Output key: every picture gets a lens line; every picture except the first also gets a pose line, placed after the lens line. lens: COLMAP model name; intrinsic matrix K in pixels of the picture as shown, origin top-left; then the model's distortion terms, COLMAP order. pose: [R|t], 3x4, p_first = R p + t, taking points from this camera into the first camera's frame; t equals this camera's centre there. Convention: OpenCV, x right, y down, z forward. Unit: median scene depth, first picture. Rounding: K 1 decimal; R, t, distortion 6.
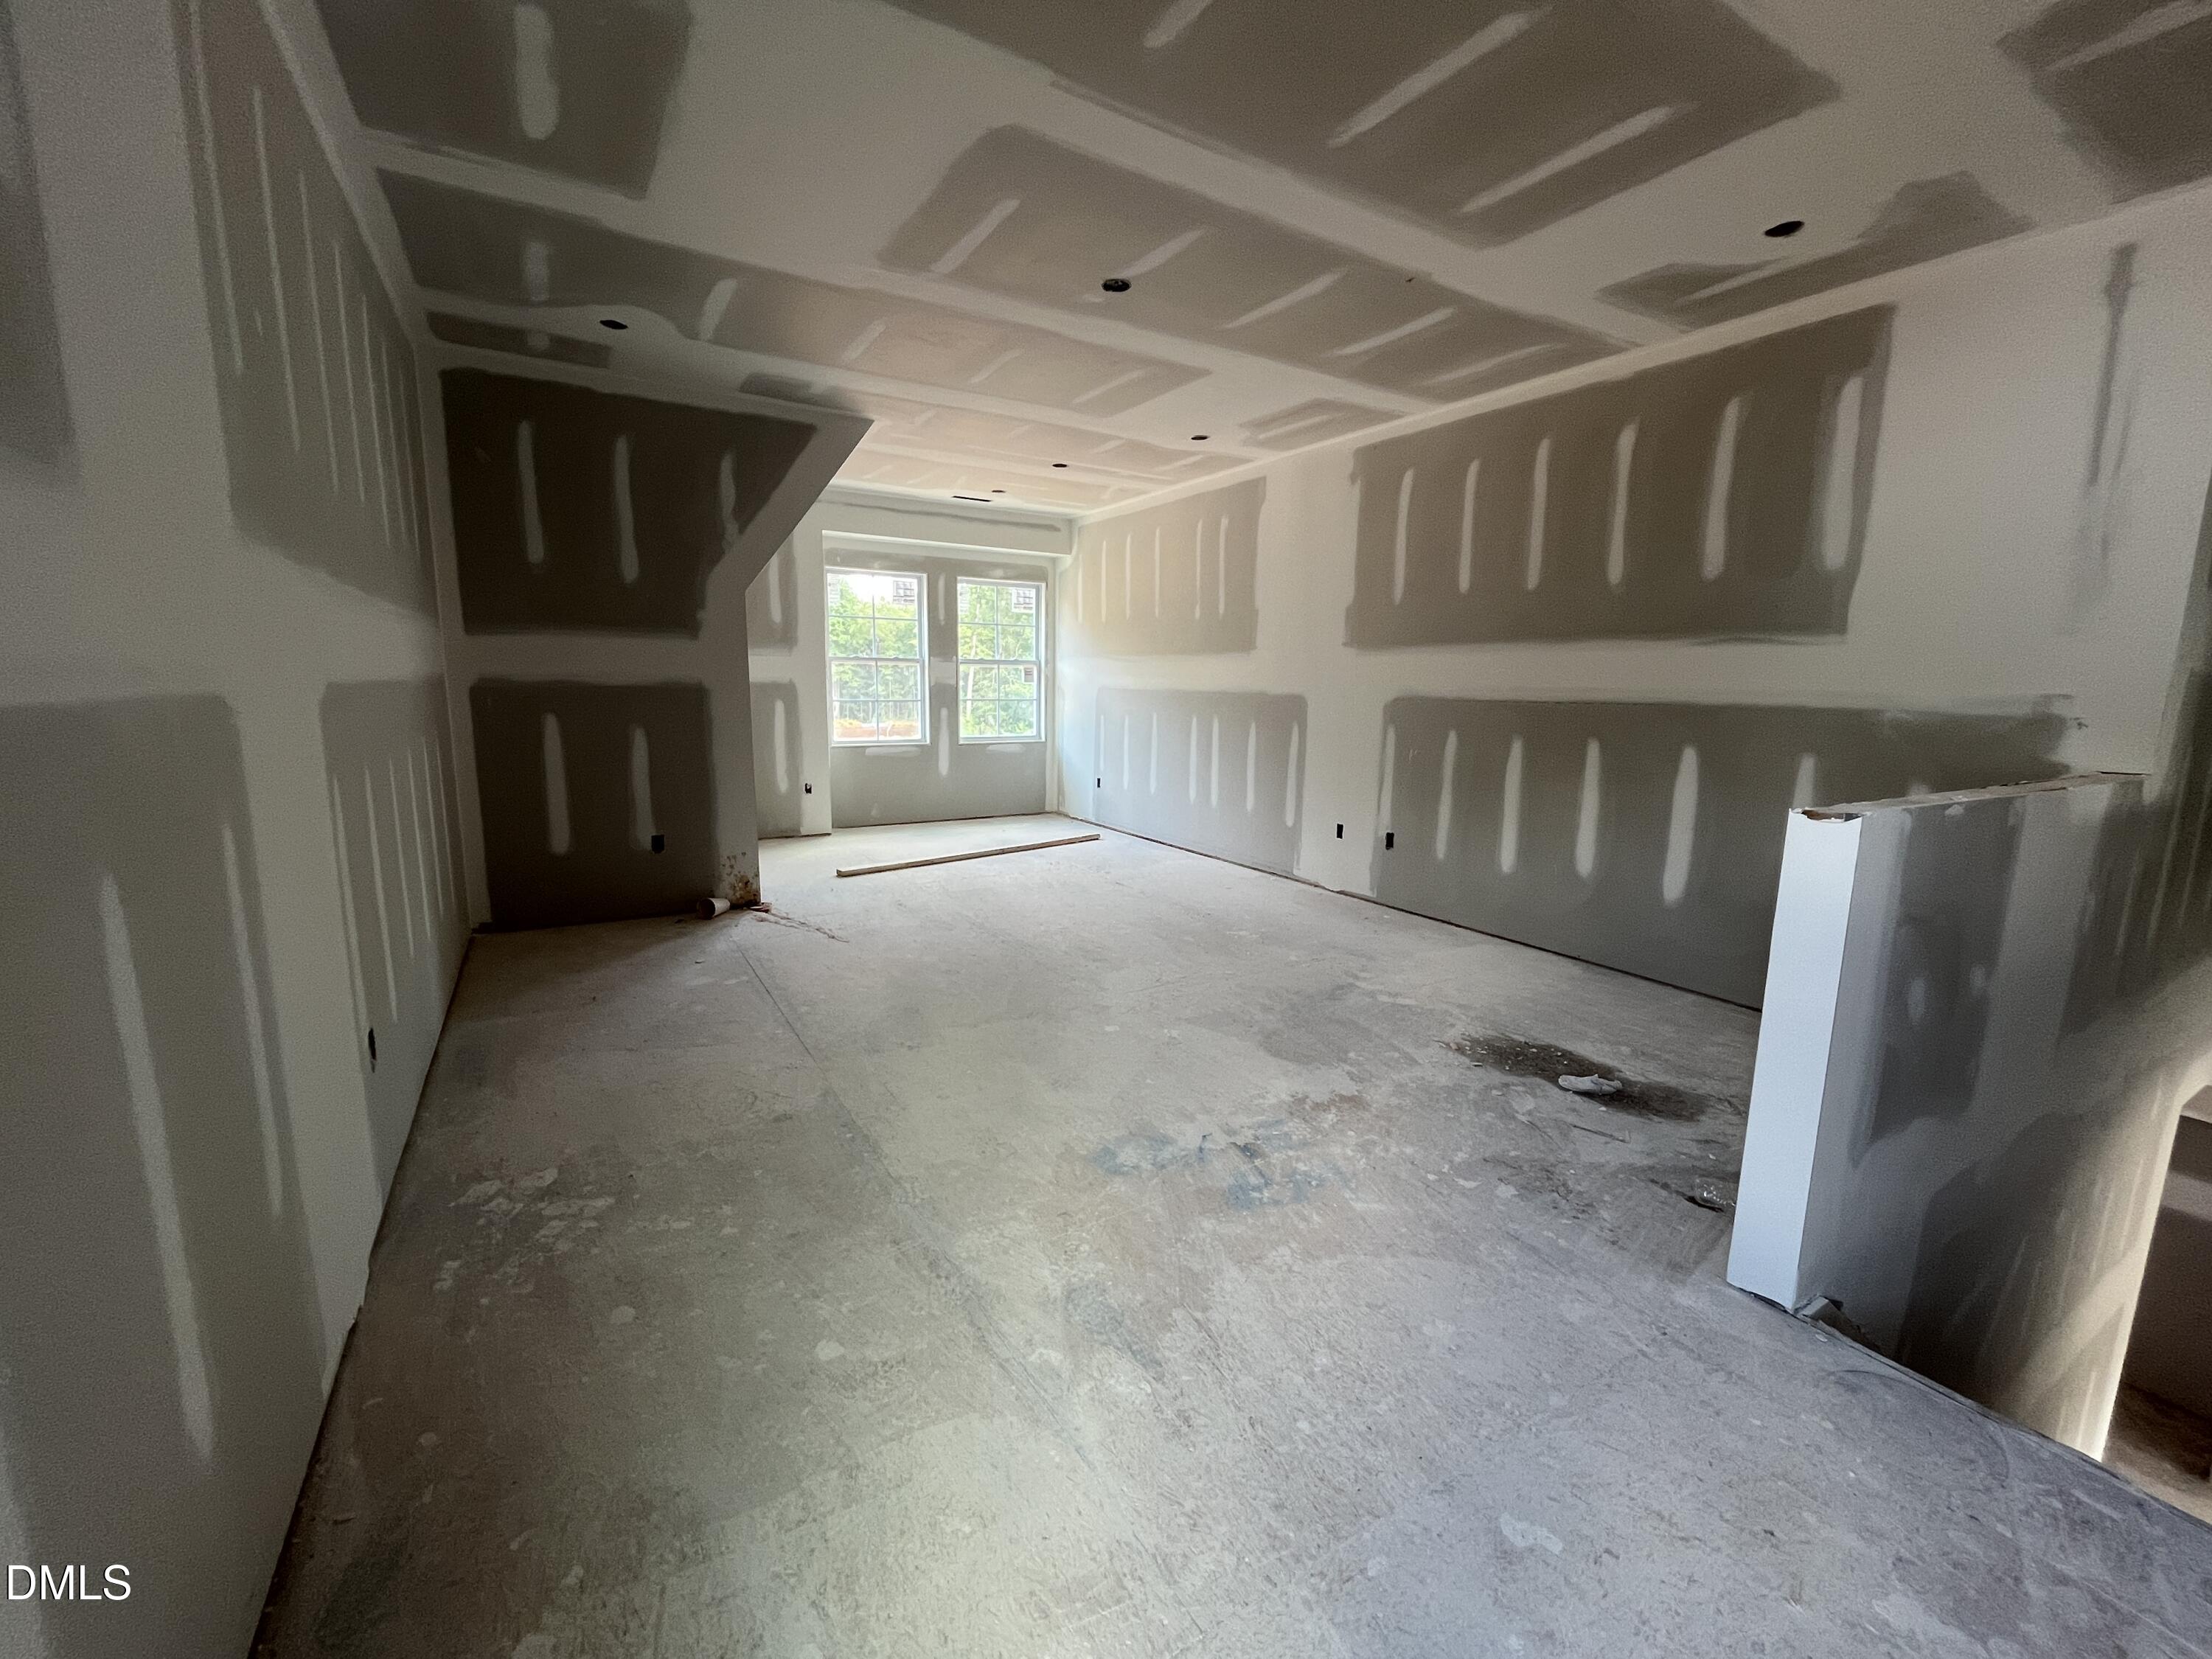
lens RADIAL K [[901.7, 0, 1100.2], [0, 901.7, 827.4], [0, 0, 1]] dist [-0.000740, -0.000604]
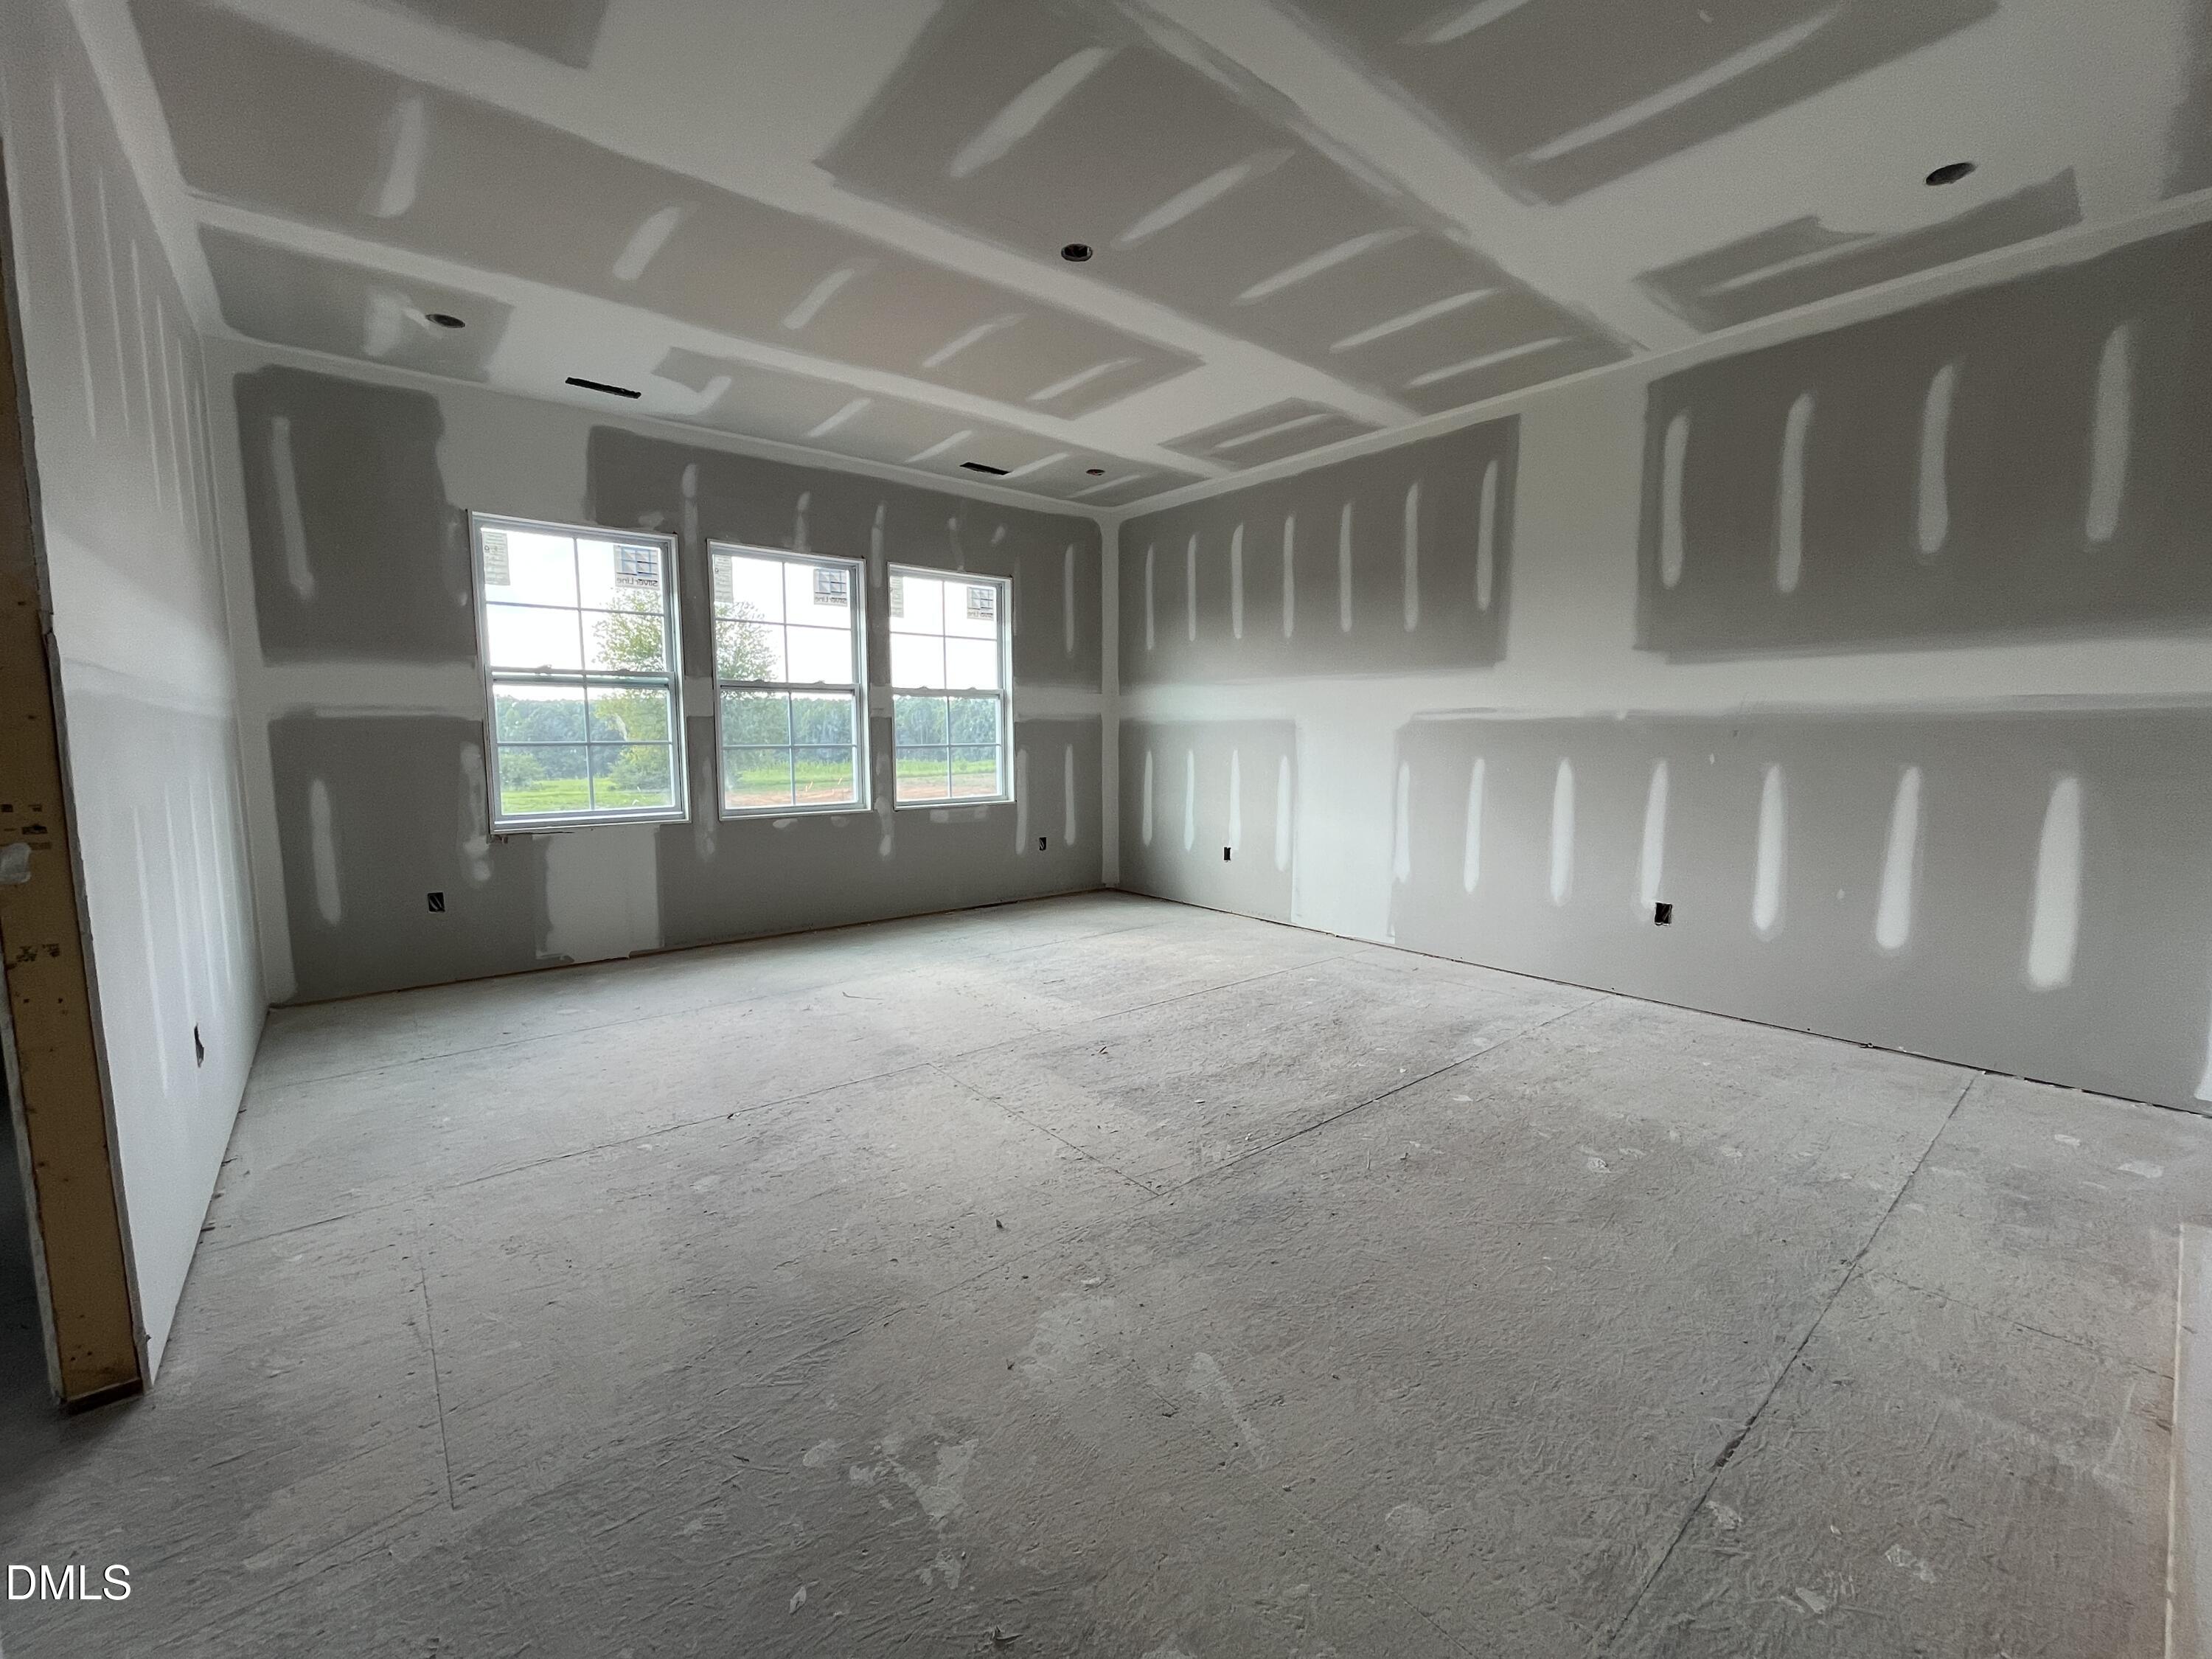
lens RADIAL K [[901.7, 0, 1100.2], [0, 901.7, 827.4], [0, 0, 1]] dist [-0.000740, -0.000604]
pose [[0.991164, -0.026206, 0.130029, -0.117277], [0.030171, 0.999135, -0.028620, -0.029829], [-0.129166, 0.032290, 0.991097, 0.193224]]
